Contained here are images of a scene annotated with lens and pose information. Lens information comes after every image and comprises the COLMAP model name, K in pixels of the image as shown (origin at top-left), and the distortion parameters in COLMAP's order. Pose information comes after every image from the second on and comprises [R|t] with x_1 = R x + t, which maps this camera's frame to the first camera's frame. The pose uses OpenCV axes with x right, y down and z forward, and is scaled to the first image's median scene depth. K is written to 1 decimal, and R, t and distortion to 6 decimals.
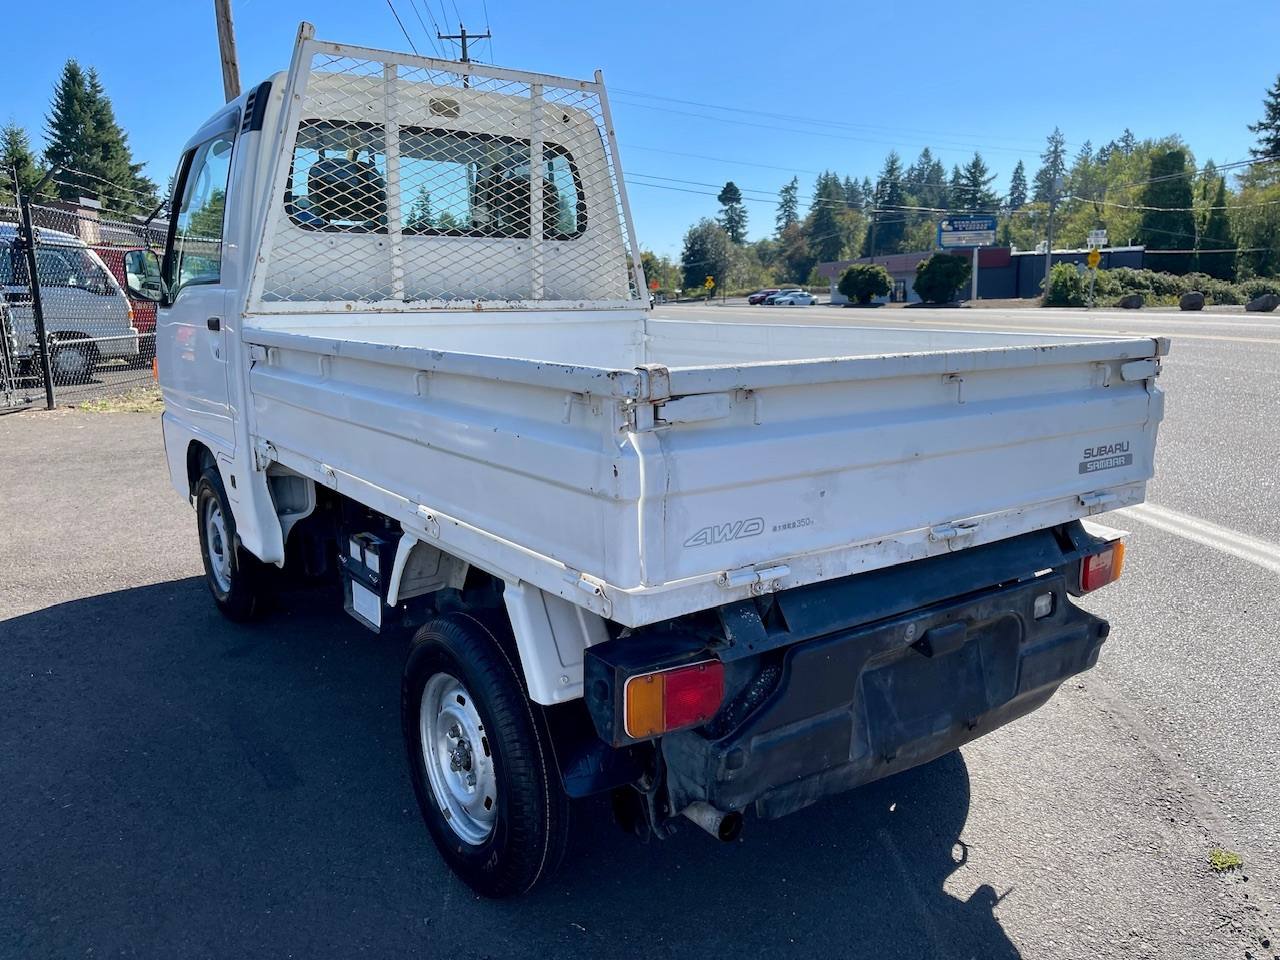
lens RADIAL K [[978.2, 0, 648.2], [0, 978.2, 479.0], [0, 0, 1]] dist [0.070990, -0.103566]
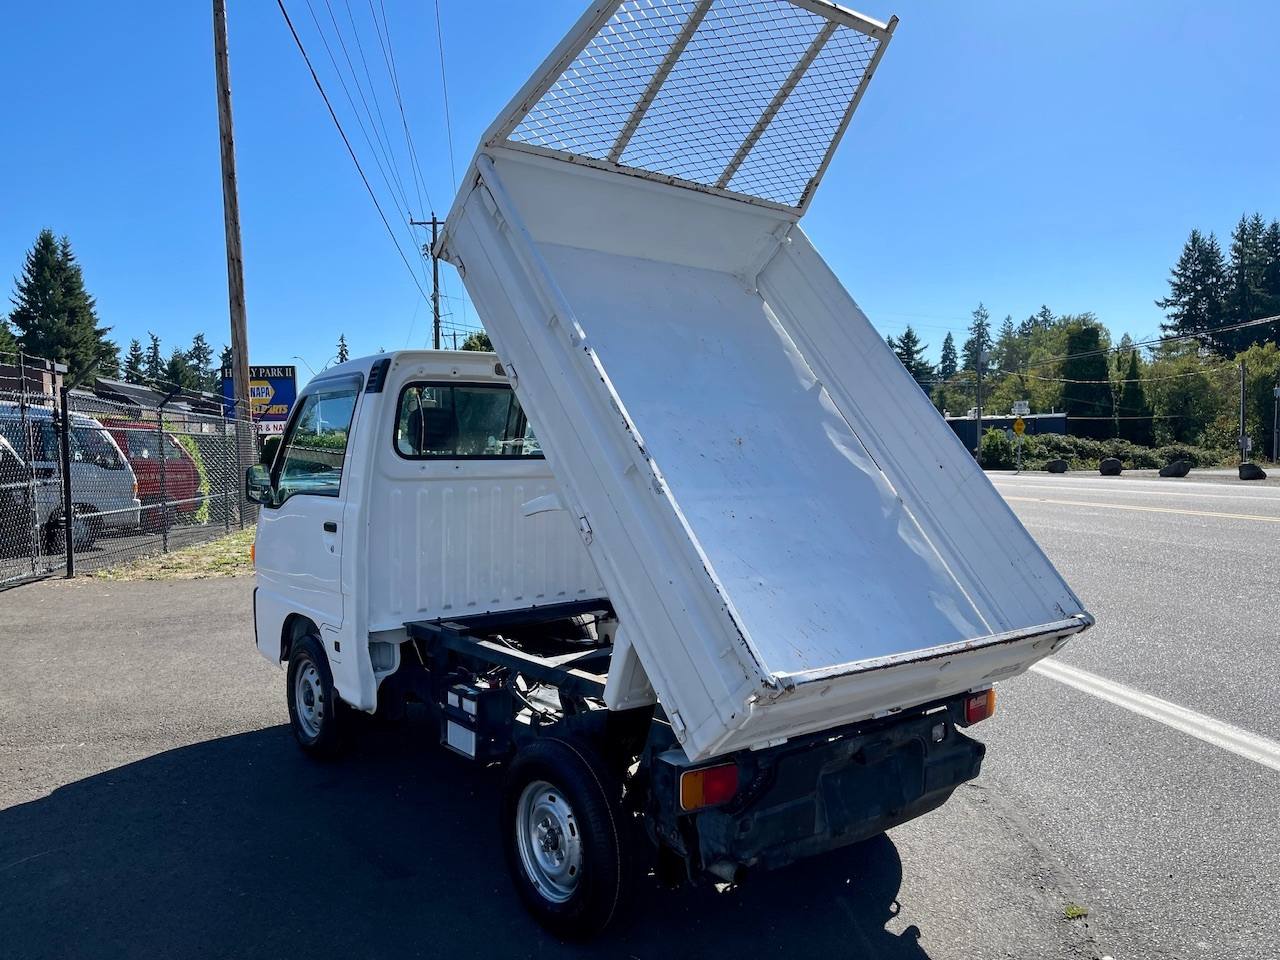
lens RADIAL K [[977.3, 0, 645.6], [0, 977.3, 476.9], [0, 0, 1]] dist [0.020552, -0.001389]
pose [[0.998897, 0.002303, 0.046889, -0.068581], [0.005214, 0.987176, -0.159552, -0.011429], [-0.046655, 0.159620, 0.986075, -0.303562]]
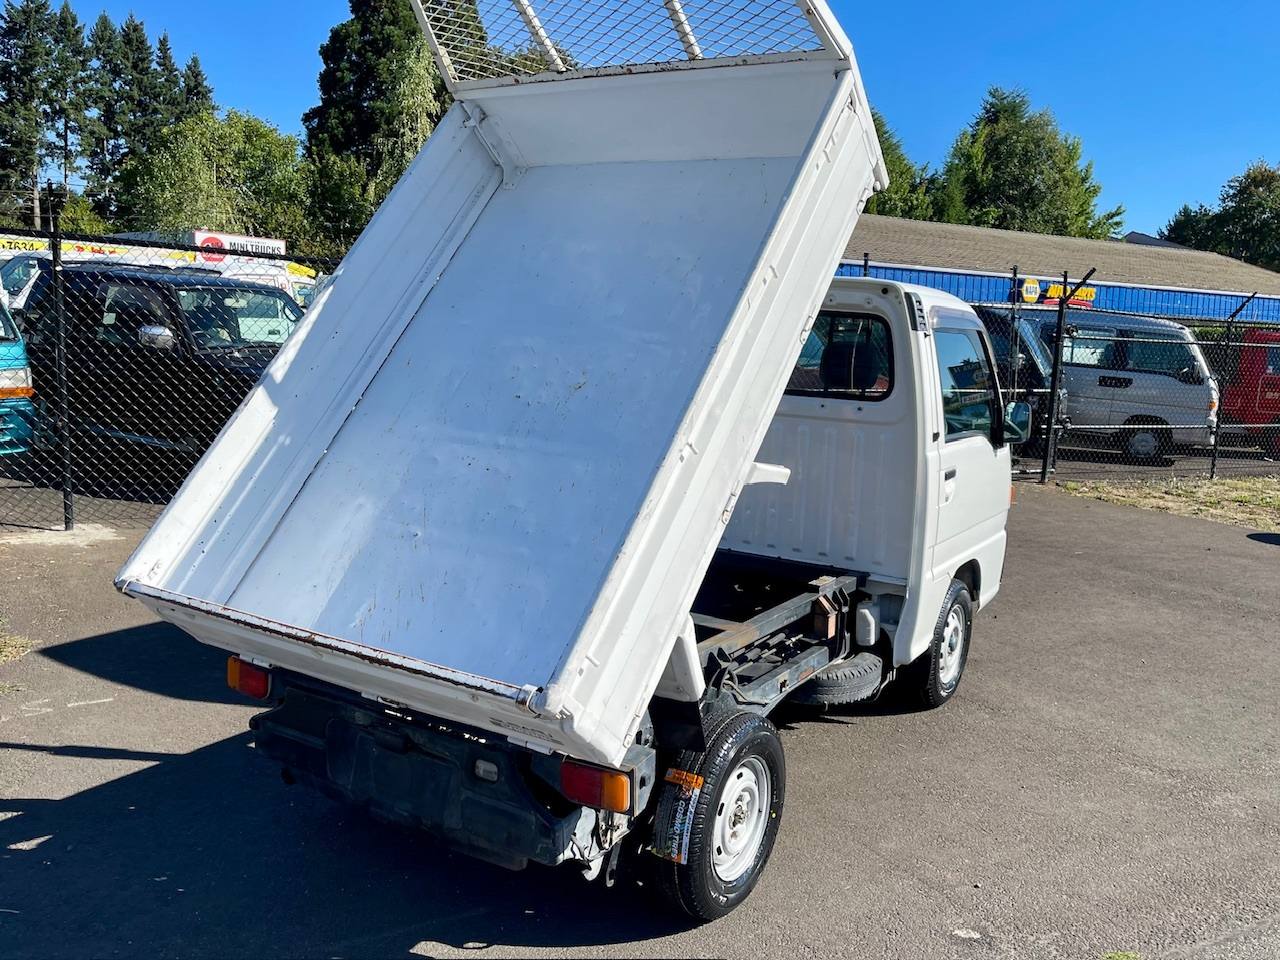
lens RADIAL K [[1063.7, 0, 692.1], [0, 1063.7, 517.1], [0, 0, 1]] dist [0.062359, -0.112544]
pose [[0.388829, 0.186622, -0.902211, 0.946929], [-0.218587, 0.969995, 0.106438, -0.212213], [0.895004, 0.155825, 0.417955, 0.374525]]
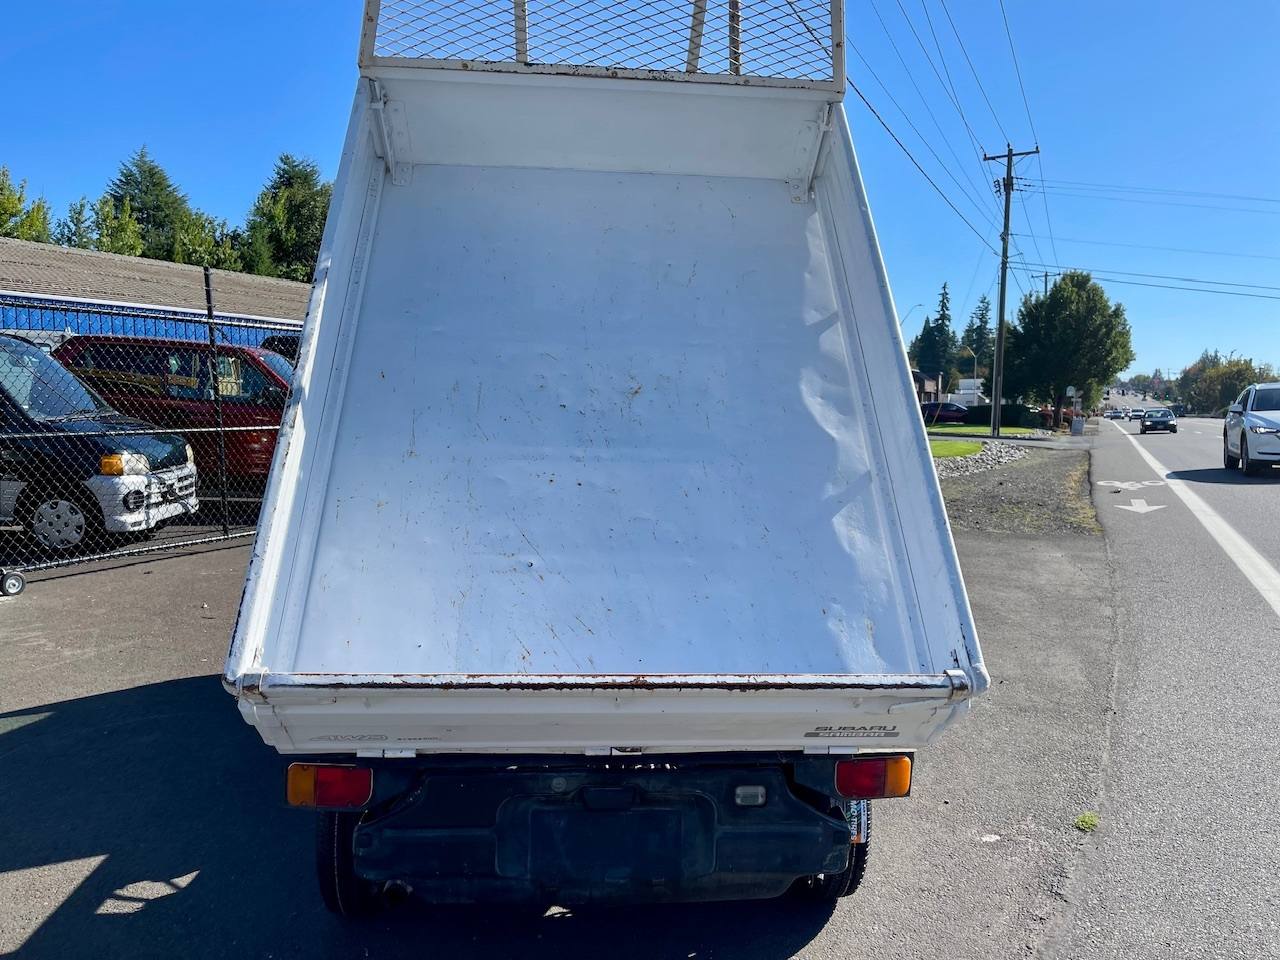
lens RADIAL K [[969.9, 0, 640.7], [0, 969.9, 493.6], [0, 0, 1]] dist [0.046201, -0.071380]
pose [[0.849433, 0.072046, -0.522754, 0.492175], [-0.118704, 0.991335, -0.056258, -0.075169], [0.514171, 0.109841, 0.850625, -0.009178]]
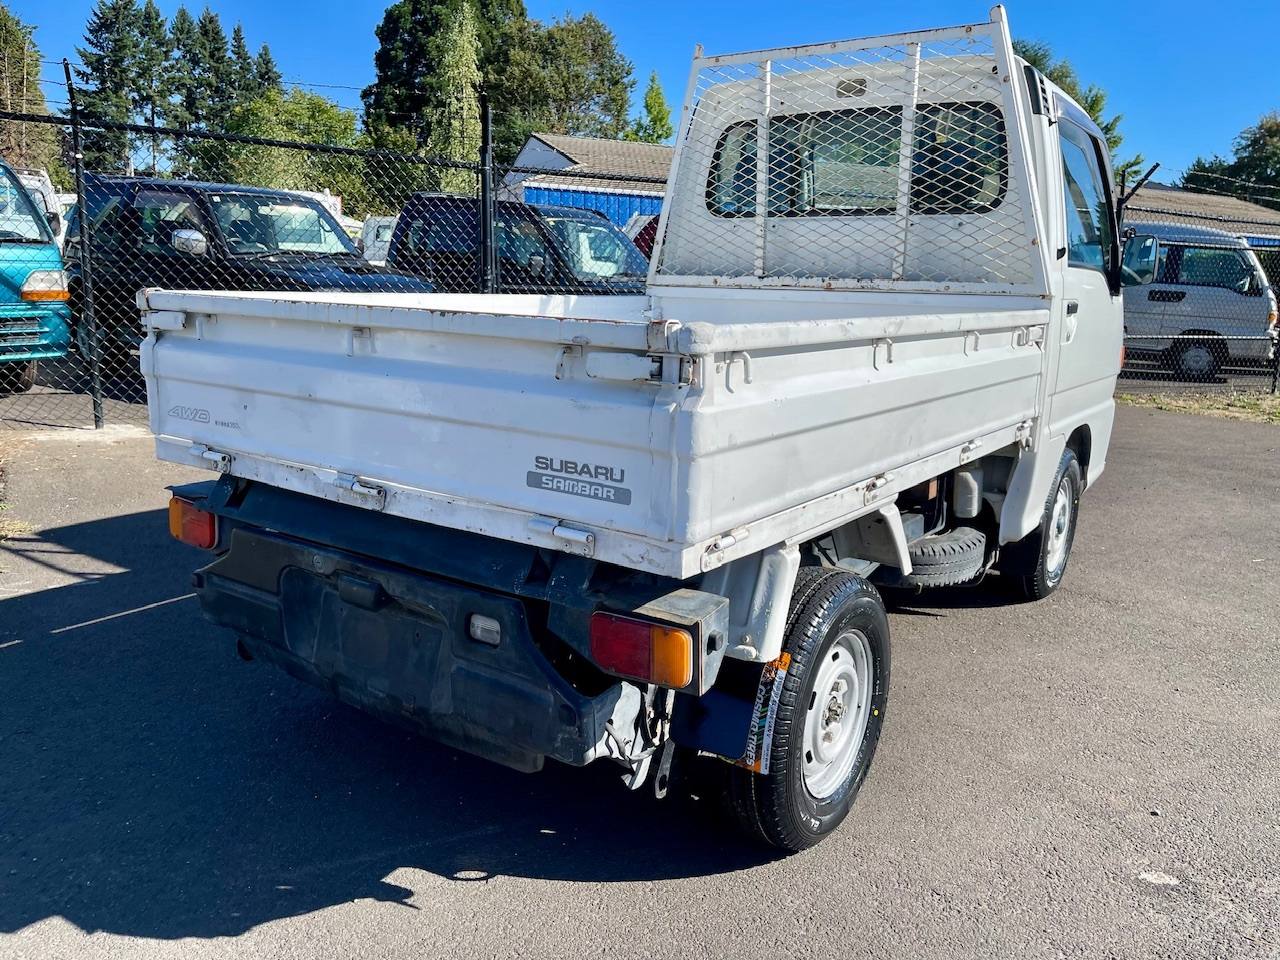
lens RADIAL K [[985.9, 0, 640.0], [0, 985.9, 480.0], [0, 0, 1]] dist [0.040968, -0.067455]
pose [[0.317455, 0.200539, -0.926826, 0.698587], [-0.206958, 0.968474, 0.138663, -0.079676], [0.925414, 0.147795, 0.348950, 0.478537]]
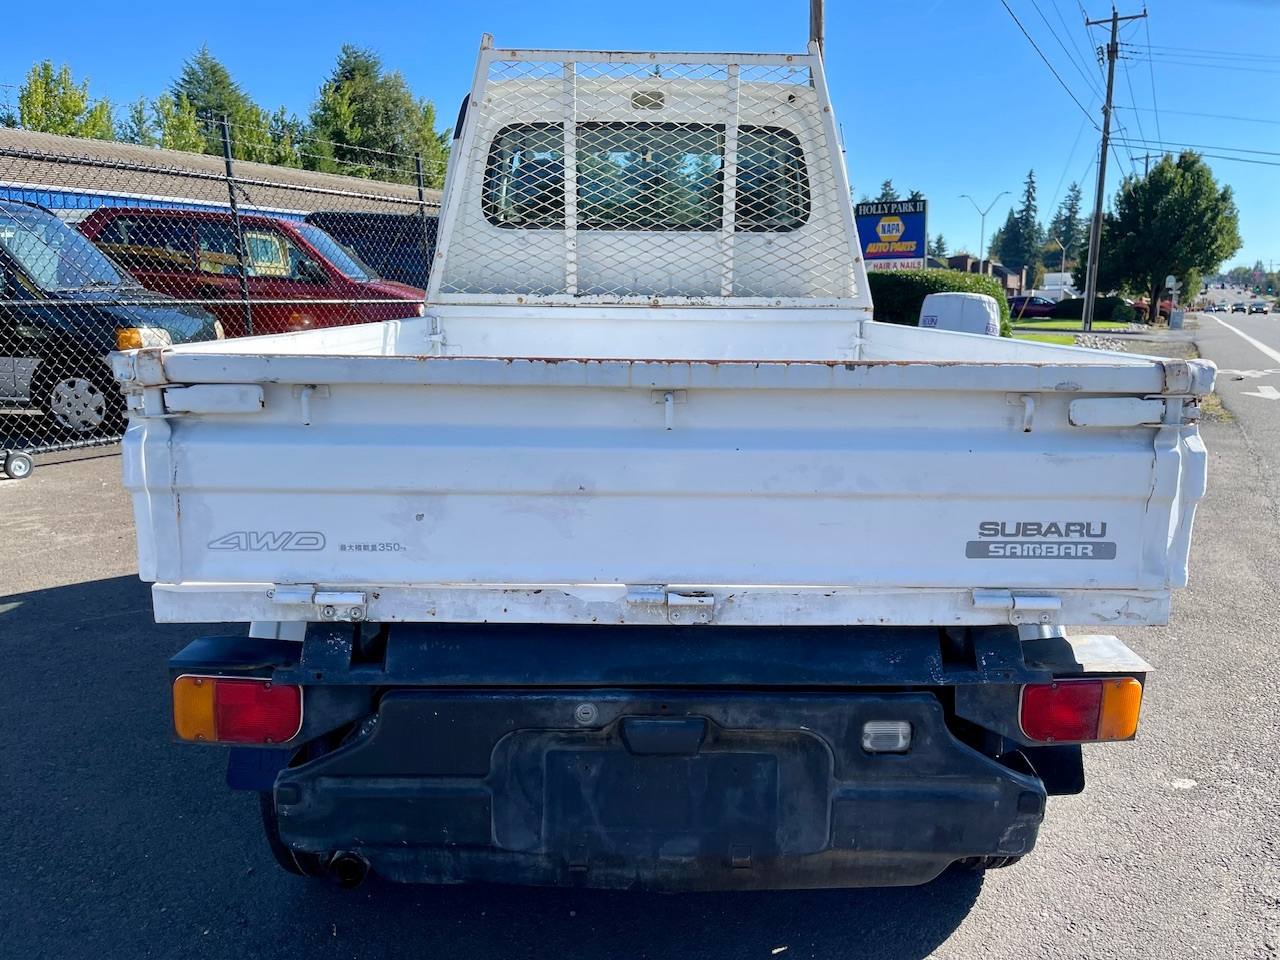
lens RADIAL K [[978.2, 0, 648.2], [0, 978.2, 479.0], [0, 0, 1]] dist [0.070990, -0.103566]
pose [[0.816711, 0.118775, -0.564691, 0.372557], [-0.120870, 0.992091, 0.033860, -0.032087], [0.564247, 0.040600, 0.824607, 0.191511]]
